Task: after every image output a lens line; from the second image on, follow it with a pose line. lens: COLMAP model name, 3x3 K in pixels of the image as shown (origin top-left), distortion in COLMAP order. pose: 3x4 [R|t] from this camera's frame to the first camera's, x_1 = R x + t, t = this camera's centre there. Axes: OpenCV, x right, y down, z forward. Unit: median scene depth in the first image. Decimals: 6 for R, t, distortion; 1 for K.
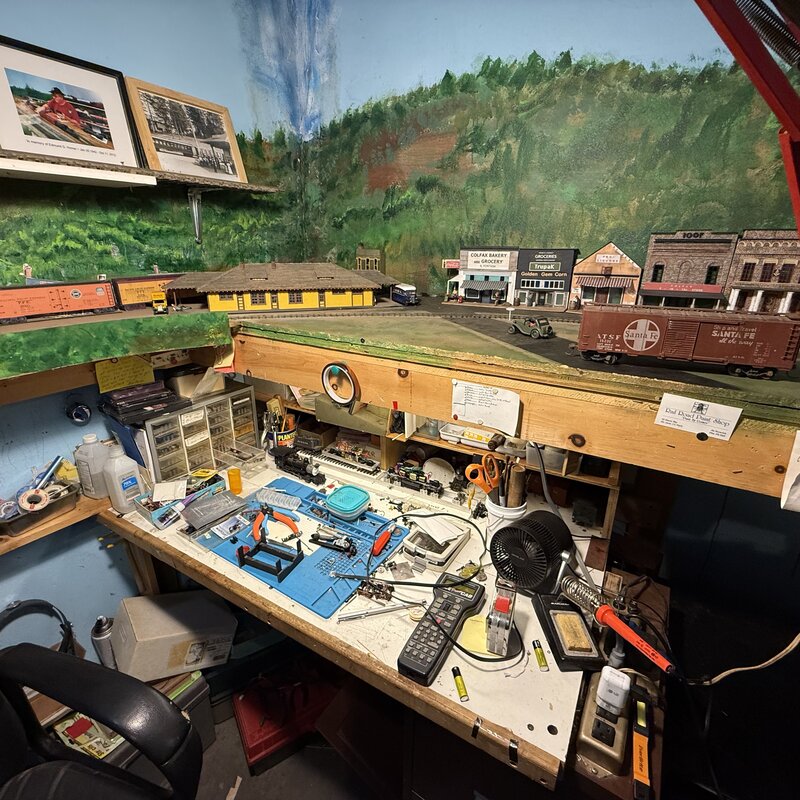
lens RADIAL K [[436.6, 0, 395.8], [0, 436.6, 401.1], [0, 0, 1]] dist [-0.001921, 0.001026]
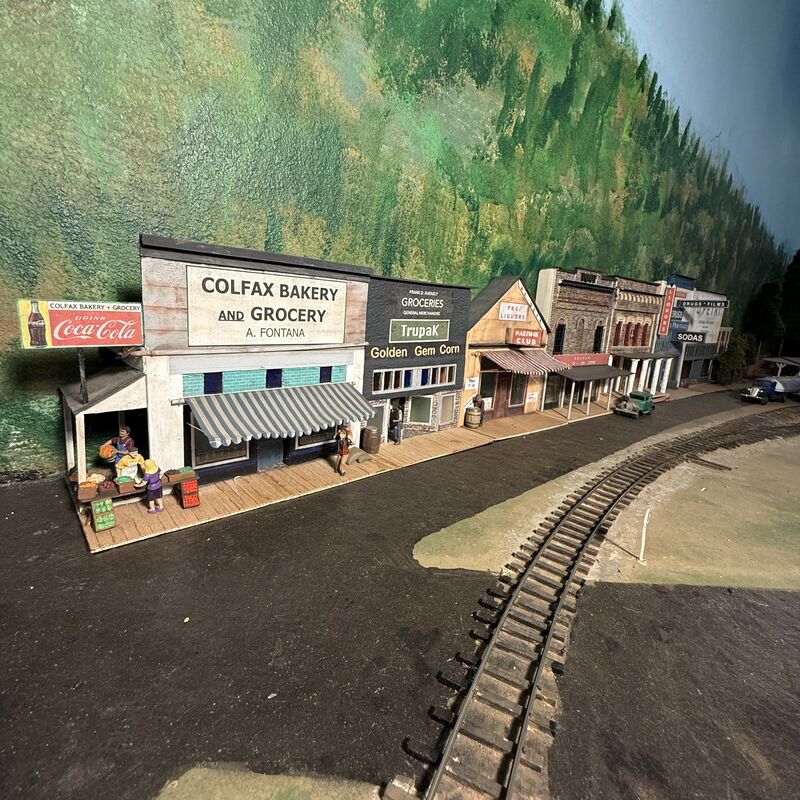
lens RADIAL K [[436.6, 0, 395.8], [0, 436.6, 401.1], [0, 0, 1]] dist [-0.001921, 0.001026]
pose [[0.308952, -0.188746, 0.932161, -0.008943], [0.259299, 0.959697, 0.108381, -0.291849], [-0.915048, 0.208223, 0.345442, 0.892985]]
